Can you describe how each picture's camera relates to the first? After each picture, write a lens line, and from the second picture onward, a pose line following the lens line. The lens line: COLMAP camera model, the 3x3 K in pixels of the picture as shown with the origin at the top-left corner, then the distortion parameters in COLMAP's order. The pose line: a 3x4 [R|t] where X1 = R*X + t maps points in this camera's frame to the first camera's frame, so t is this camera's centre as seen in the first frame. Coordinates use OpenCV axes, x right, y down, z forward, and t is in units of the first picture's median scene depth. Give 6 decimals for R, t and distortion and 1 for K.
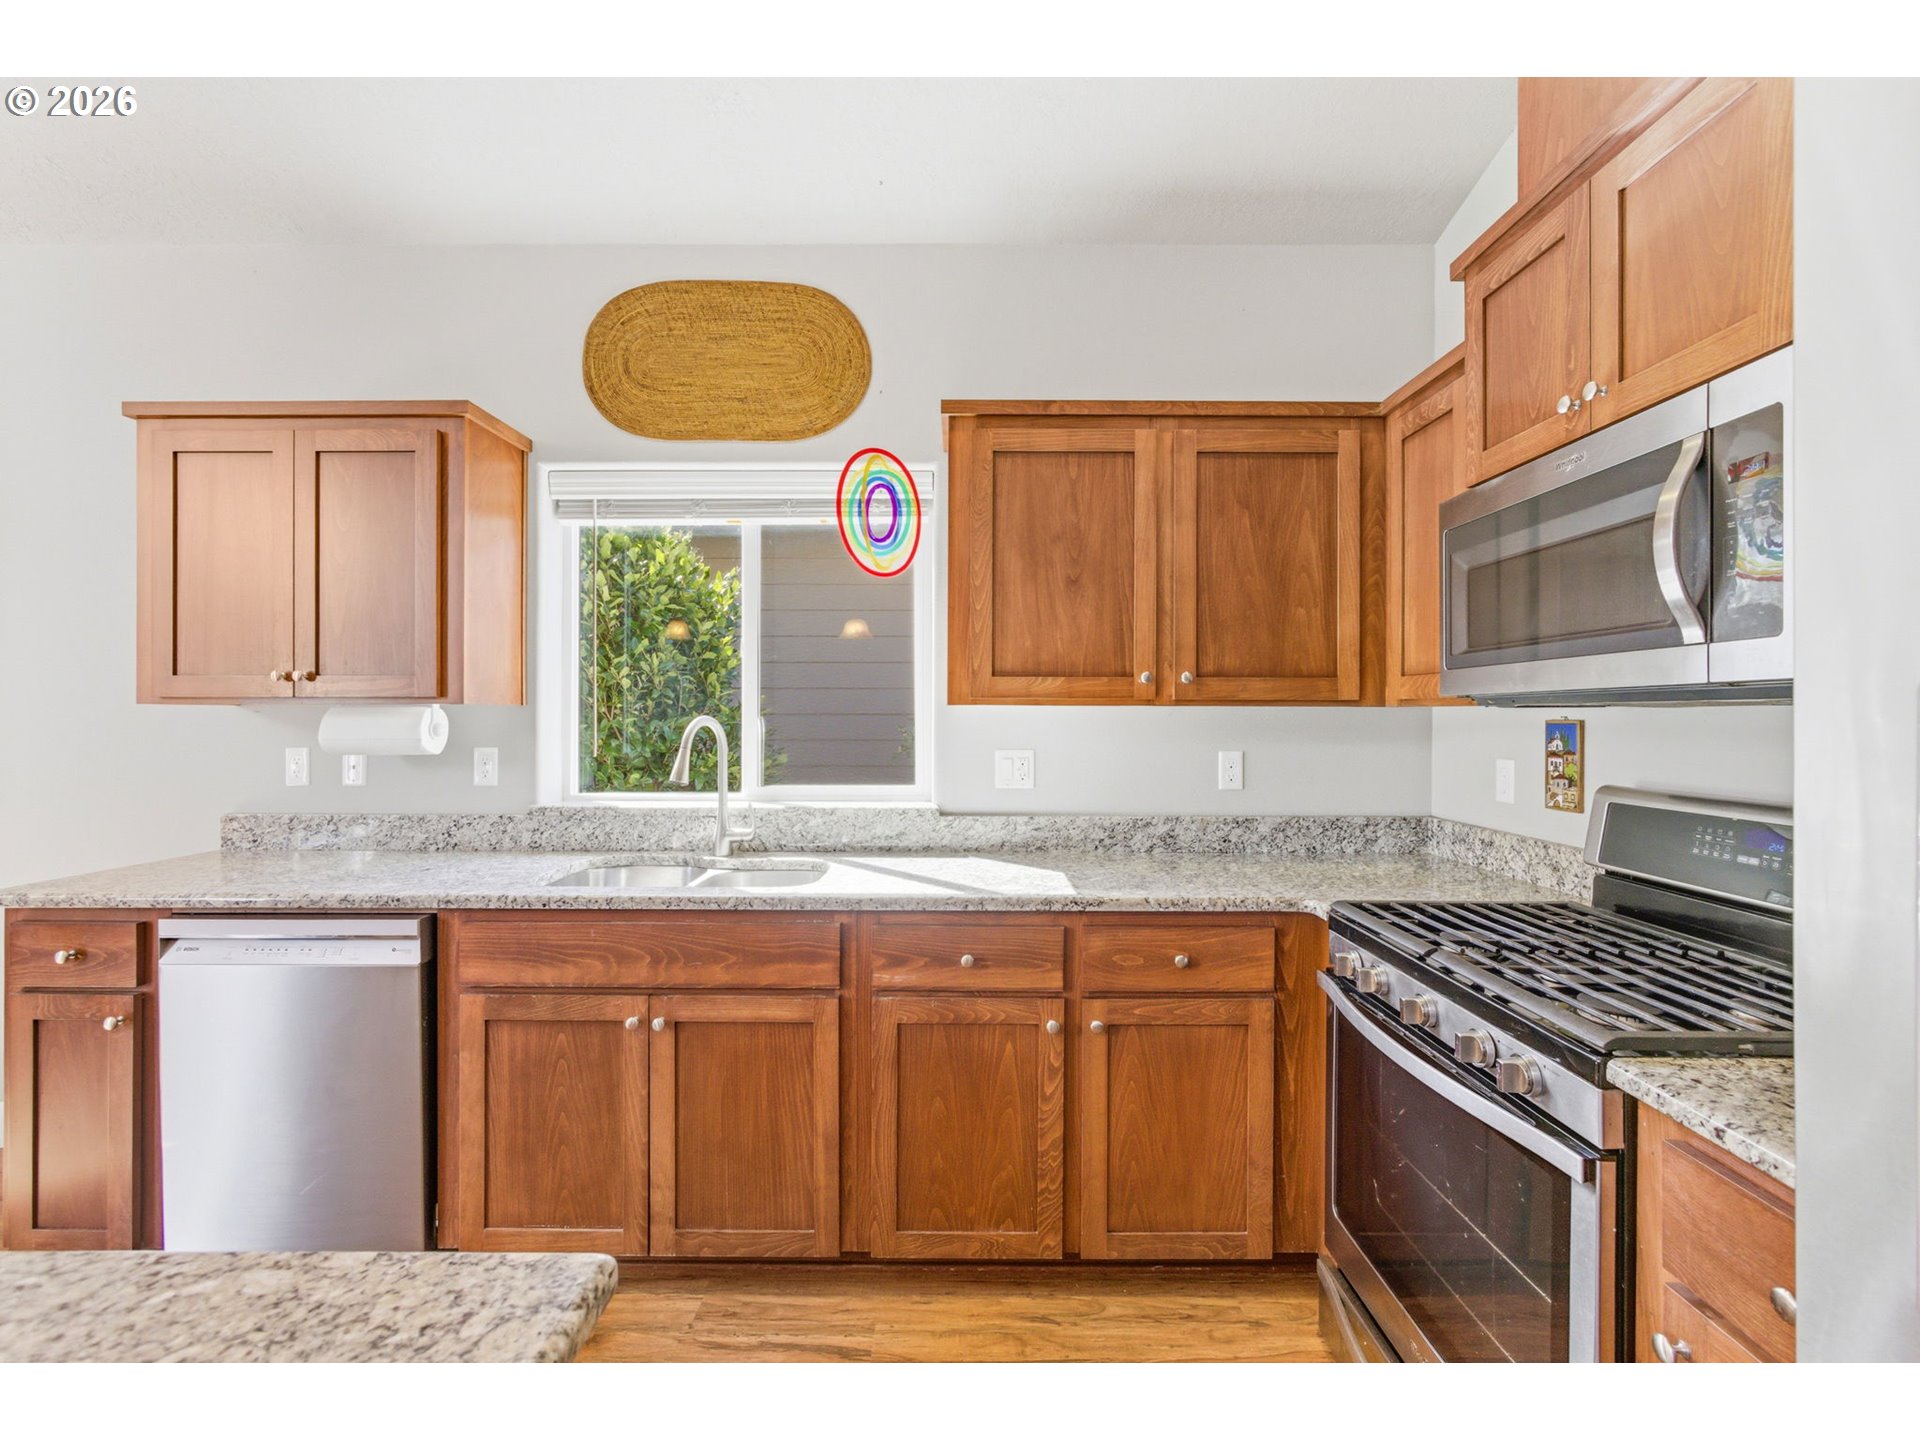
lens RADIAL K [[851.0, 0, 960.0], [0, 851.0, 720.0], [0, 0, 1]] dist [-0.000681, 0.000031]
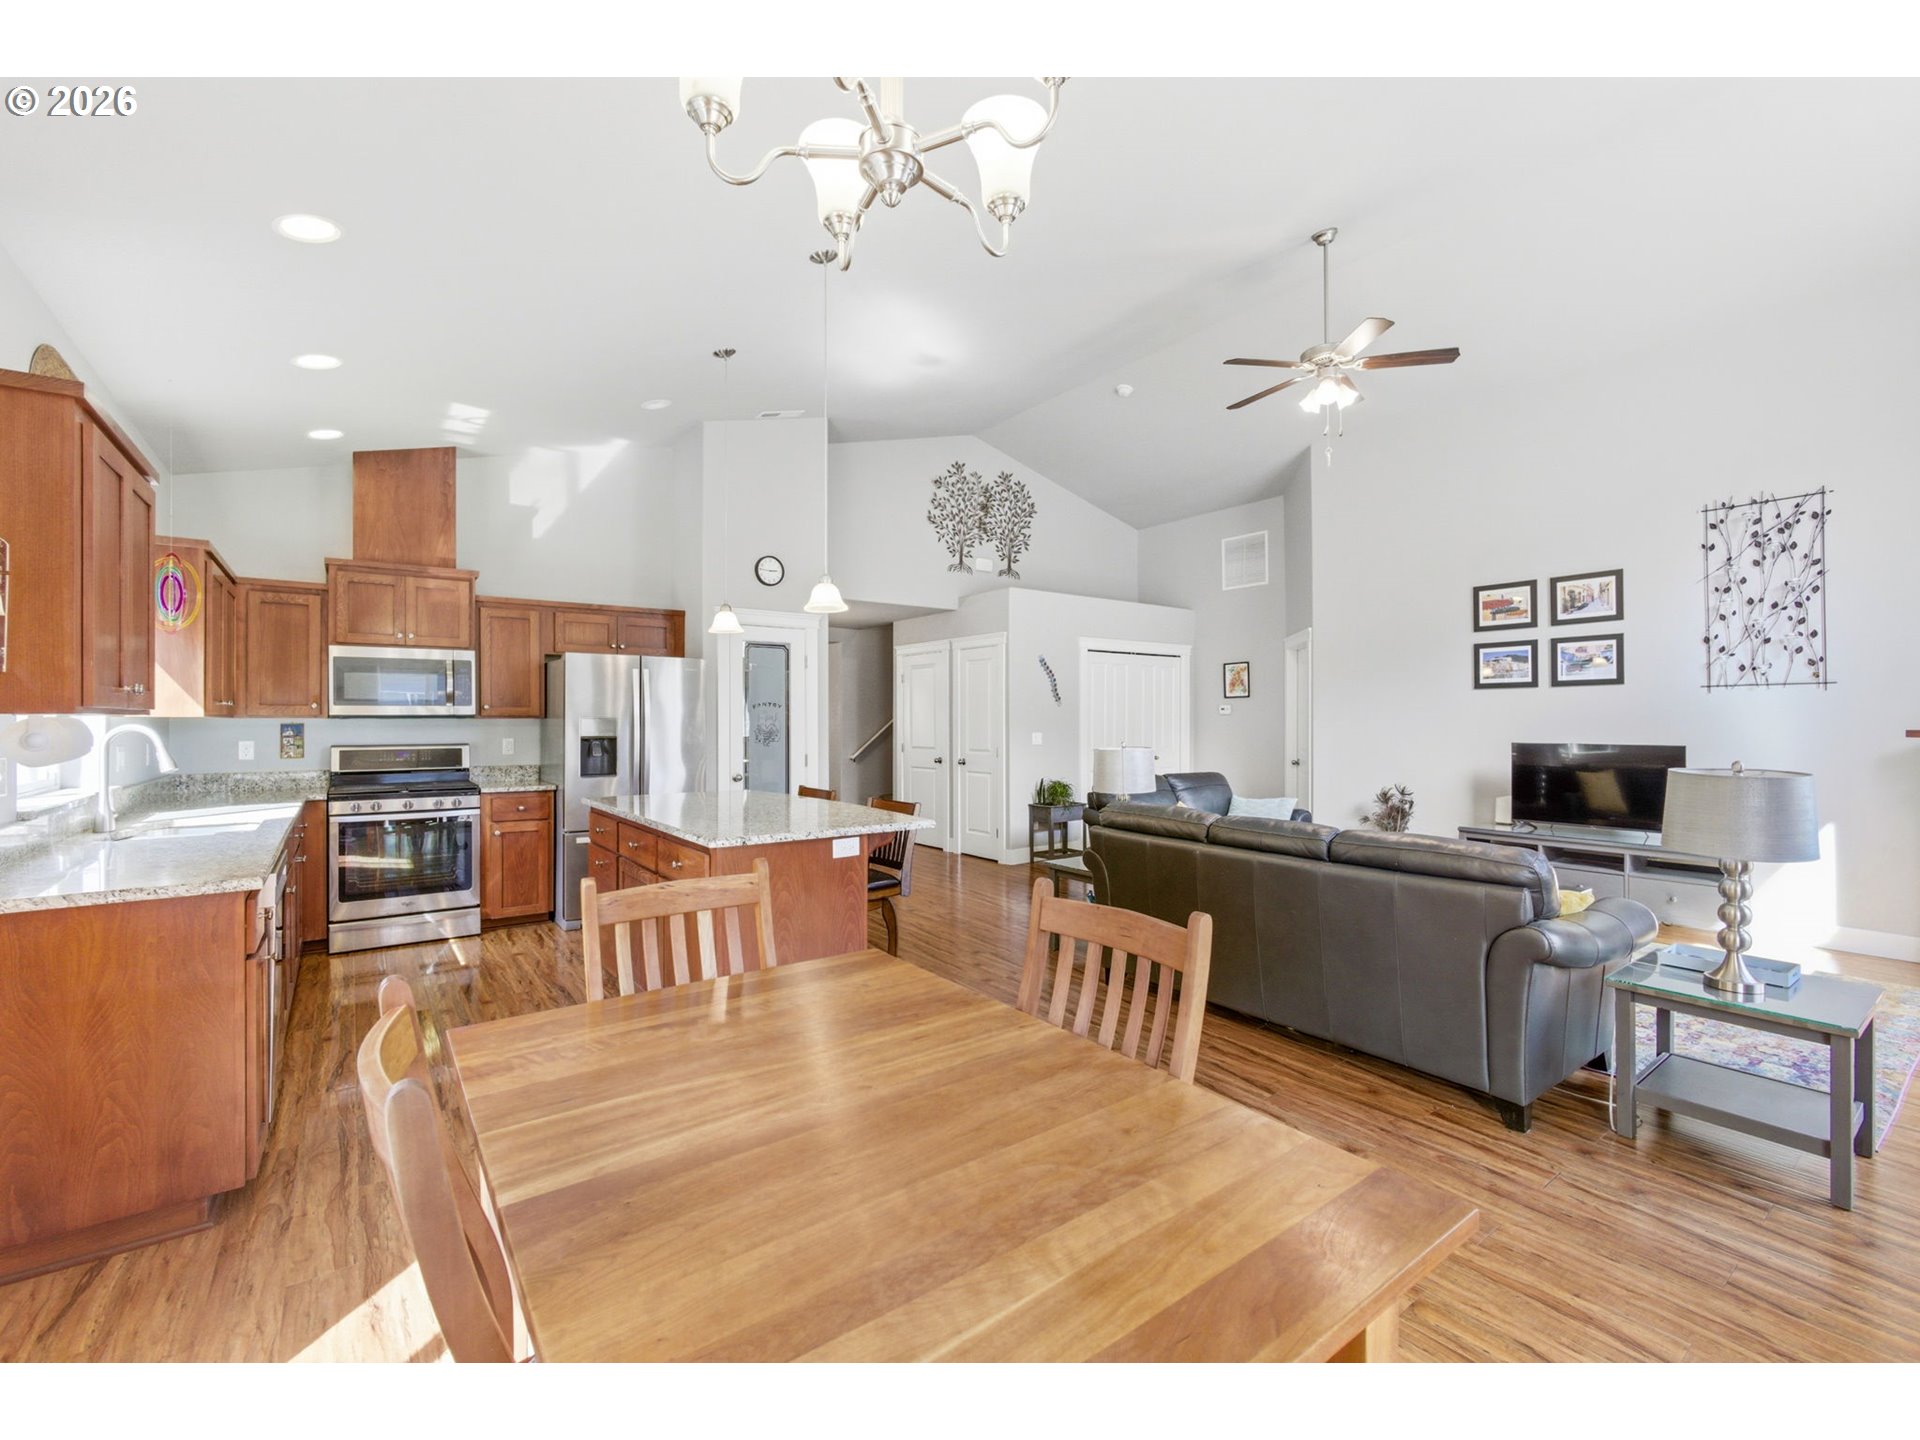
lens RADIAL K [[829.5, 0, 960.0], [0, 829.5, 720.0], [0, 0, 1]] dist [-0.015809, 0.008388]
pose [[-0.600141, -0.001786, 0.799892, -2.012805], [0.007285, 0.999944, 0.007699, -0.010908], [-0.799861, 0.010448, -0.600094, 0.694143]]
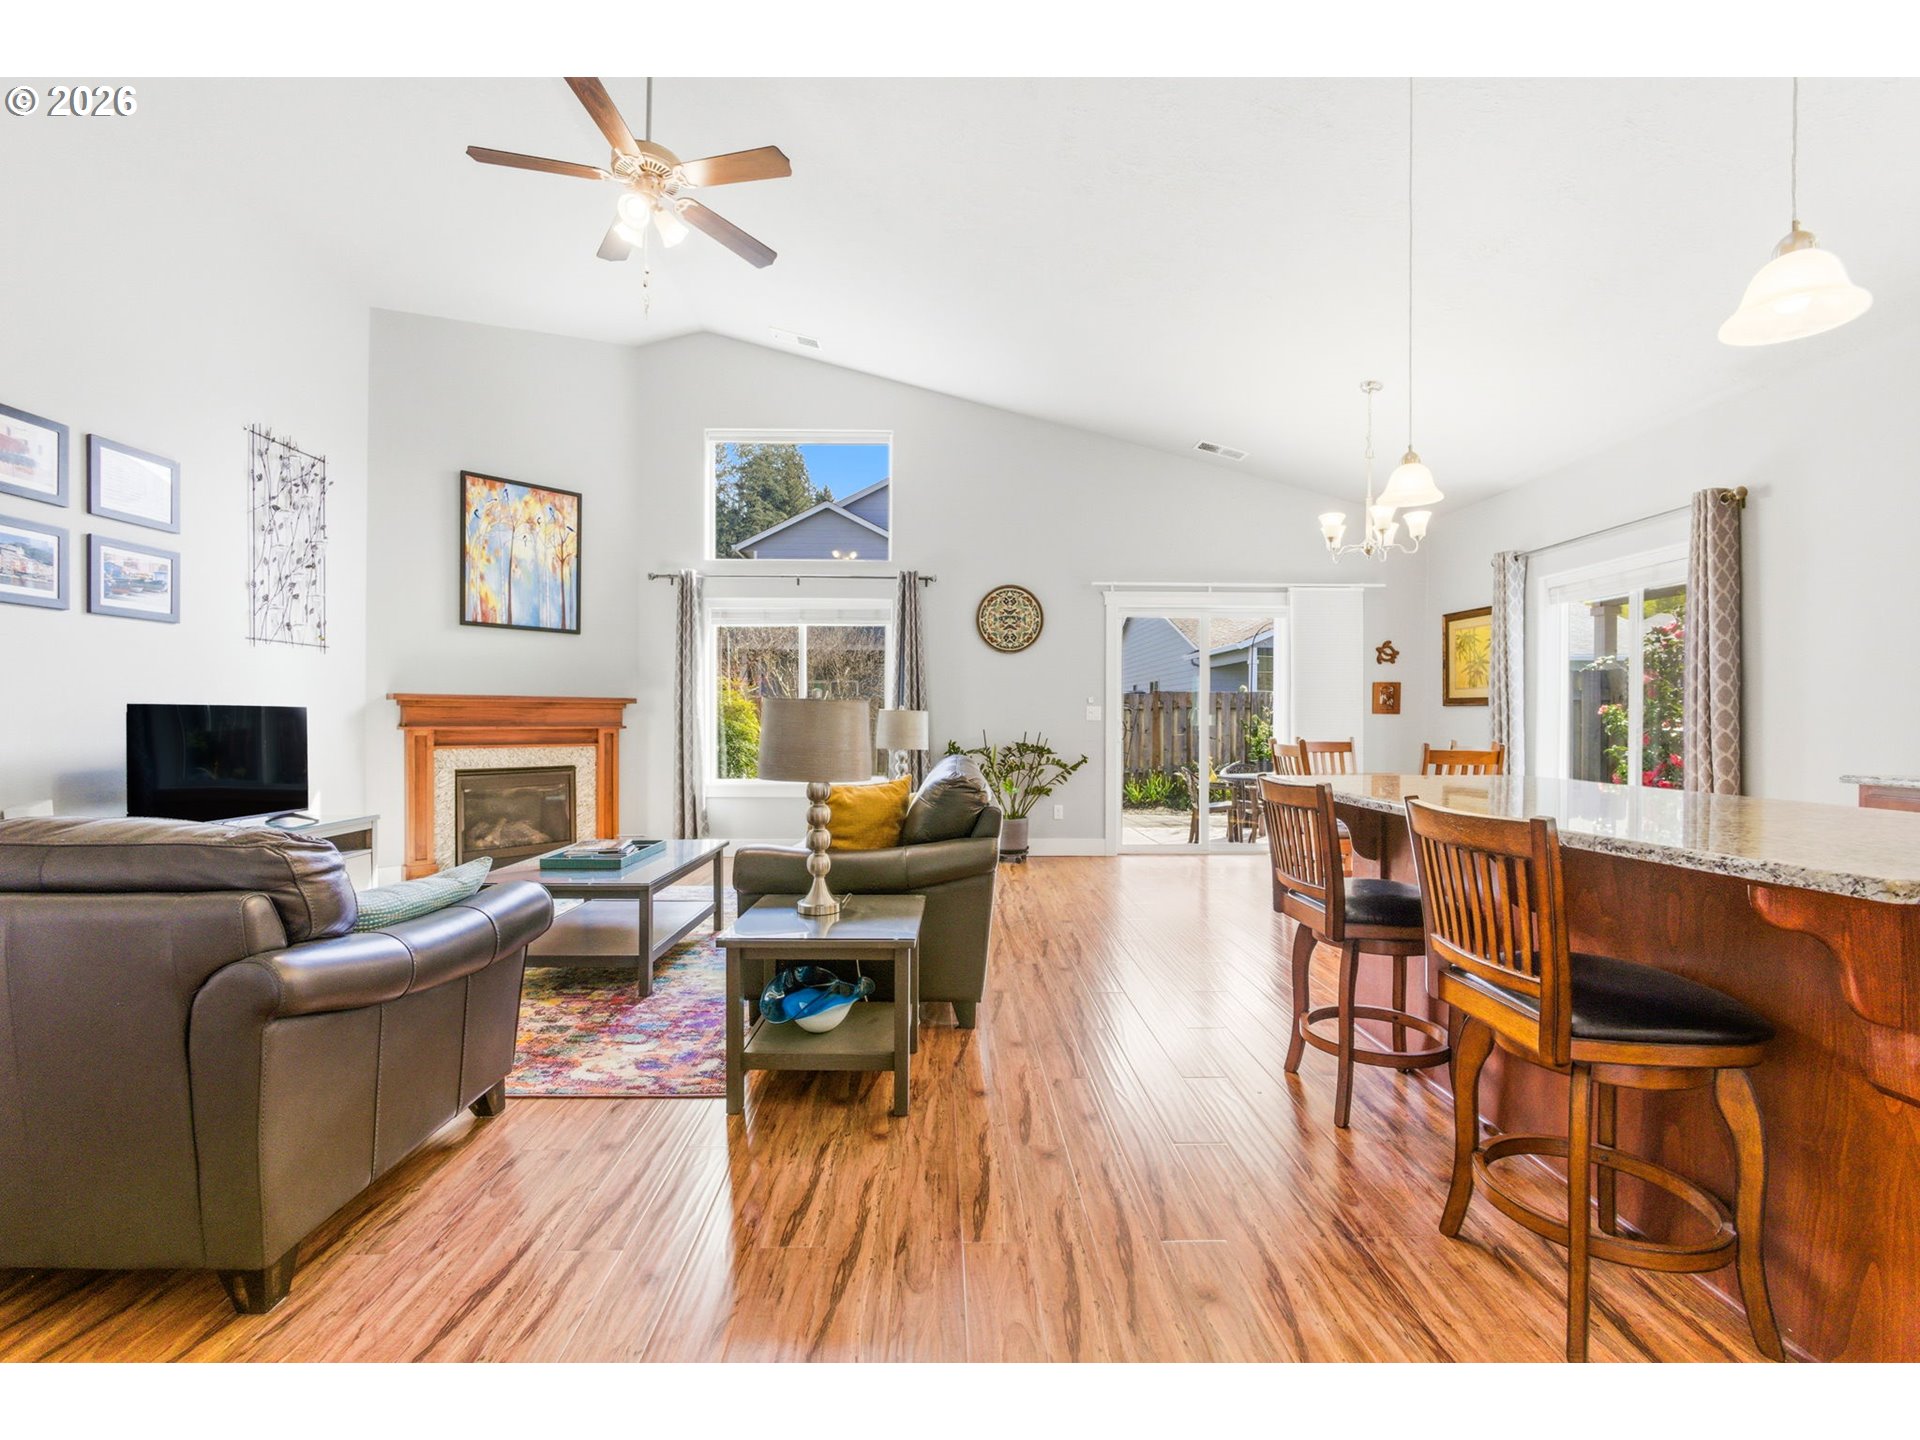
lens RADIAL K [[829.5, 0, 960.0], [0, 829.5, 720.0], [0, 0, 1]] dist [-0.015809, 0.008388]
pose [[0.021914, -0.003674, -0.999753, 0.282769], [-0.013050, 0.999907, -0.003961, 0.094704], [0.999675, 0.013133, 0.021864, -0.563059]]
